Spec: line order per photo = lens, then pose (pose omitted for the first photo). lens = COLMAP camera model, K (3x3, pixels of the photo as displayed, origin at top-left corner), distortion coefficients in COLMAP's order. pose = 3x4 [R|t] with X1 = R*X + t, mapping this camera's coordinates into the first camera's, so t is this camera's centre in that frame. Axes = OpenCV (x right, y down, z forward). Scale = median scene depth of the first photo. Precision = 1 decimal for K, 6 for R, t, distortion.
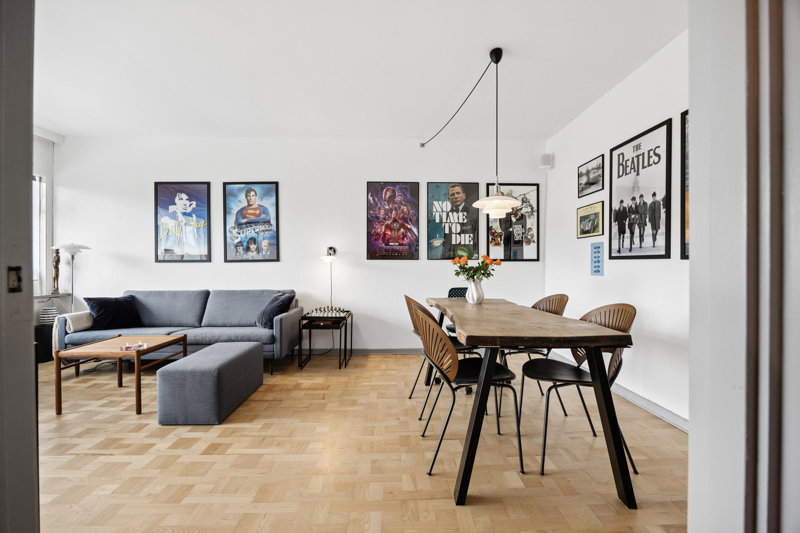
lens RADIAL K [[348.7, 0, 399.5], [0, 348.7, 266.9], [0, 0, 1]] dist [-0.001229, 0.000043]
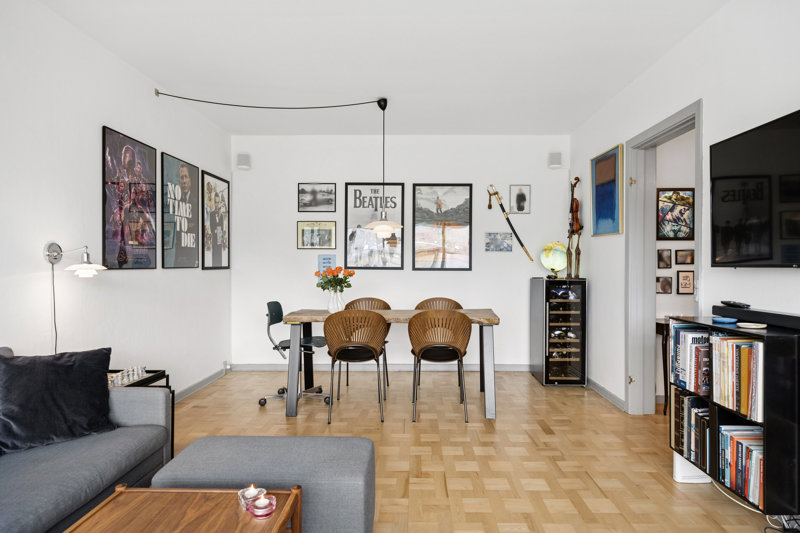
lens RADIAL K [[482.1, 0, 402.1], [0, 482.1, 266.2], [0, 0, 1]] dist [0.003170, 0.000374]
pose [[0.062850, -0.005702, 0.998007, -1.018499], [-0.000494, 0.999983, 0.005744, -0.038694], [-0.998023, -0.000854, 0.062846, 0.613371]]
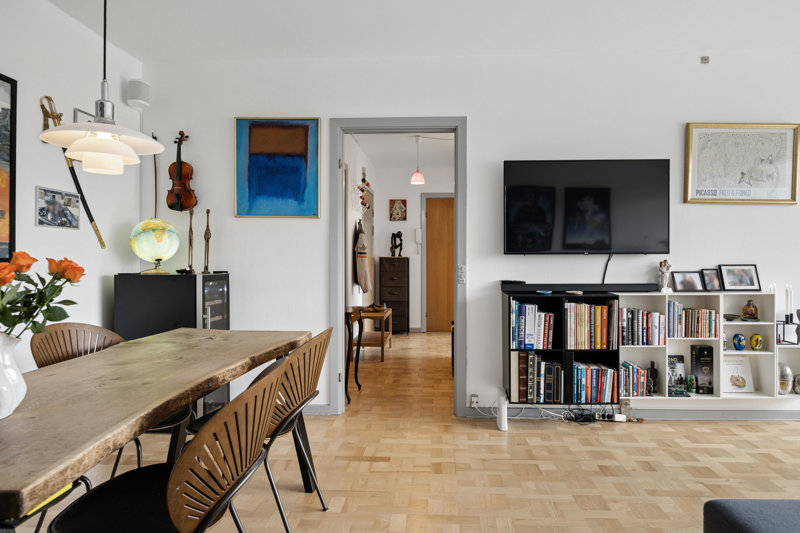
lens RADIAL K [[479.5, 0, 404.1], [0, 479.5, 264.8], [0, 0, 1]] dist [-0.000324, 0.000045]
pose [[-0.995411, -0.003925, 0.095613, -0.120544], [-0.003021, 0.999949, 0.009604, -0.021334], [-0.095646, 0.009272, -0.995372, 1.167400]]
